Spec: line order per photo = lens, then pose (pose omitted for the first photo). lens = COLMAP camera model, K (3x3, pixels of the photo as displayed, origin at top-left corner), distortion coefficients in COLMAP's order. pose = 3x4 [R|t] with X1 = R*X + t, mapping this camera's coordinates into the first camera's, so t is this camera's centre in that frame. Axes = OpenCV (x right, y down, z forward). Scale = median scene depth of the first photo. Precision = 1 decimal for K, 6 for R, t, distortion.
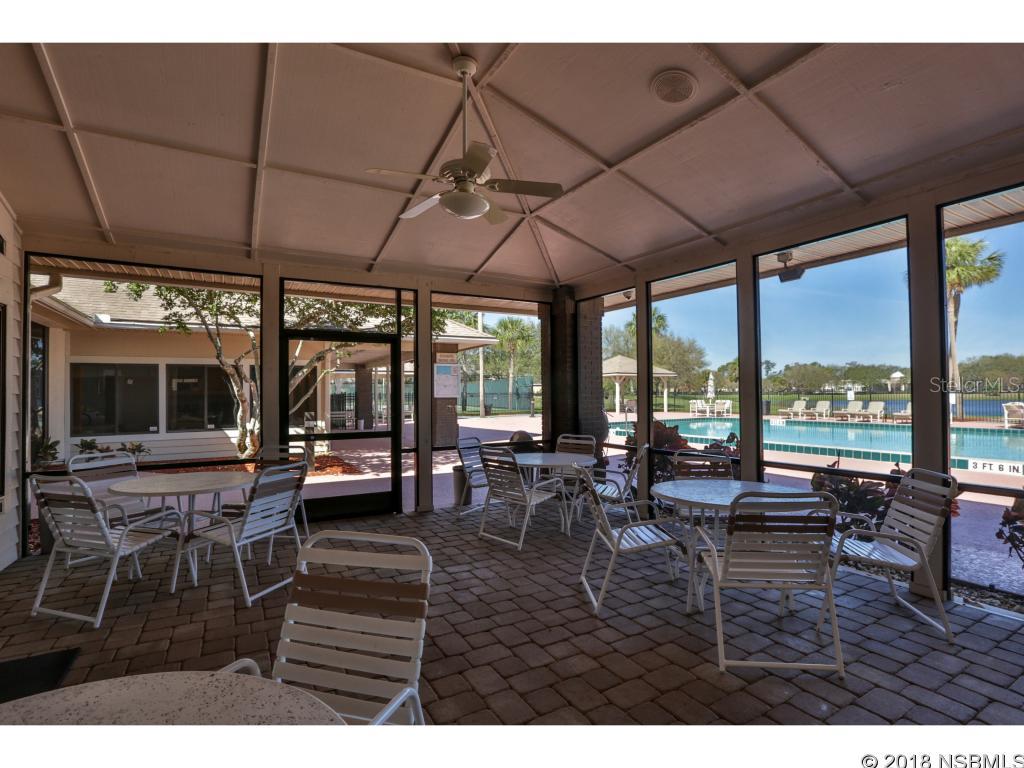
lens RADIAL K [[497.6, 0, 512.0], [0, 497.6, 384.0], [0, 0, 1]] dist [-0.001643, -0.000243]
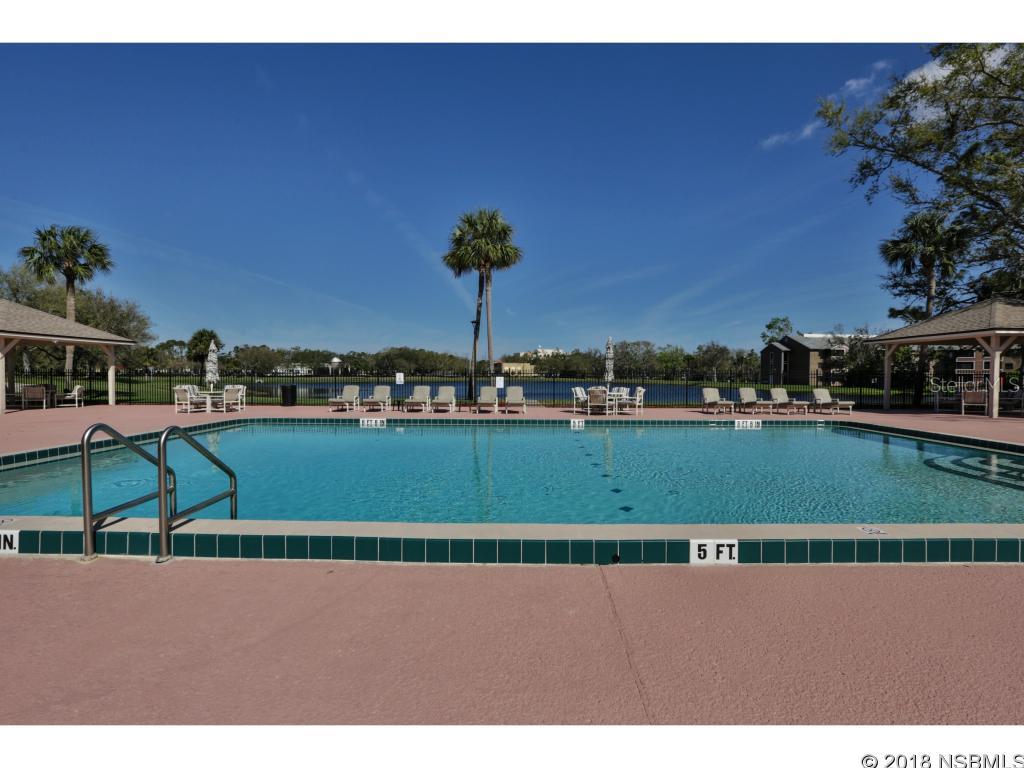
lens RADIAL K [[497.6, 0, 512.0], [0, 497.6, 384.0], [0, 0, 1]] dist [-0.001643, -0.000243]
pose [[0.525435, -0.007443, 0.850801, 0.020628], [-0.023216, 0.999464, 0.023081, 0.002397], [-0.850517, -0.031880, 0.524981, 0.106605]]
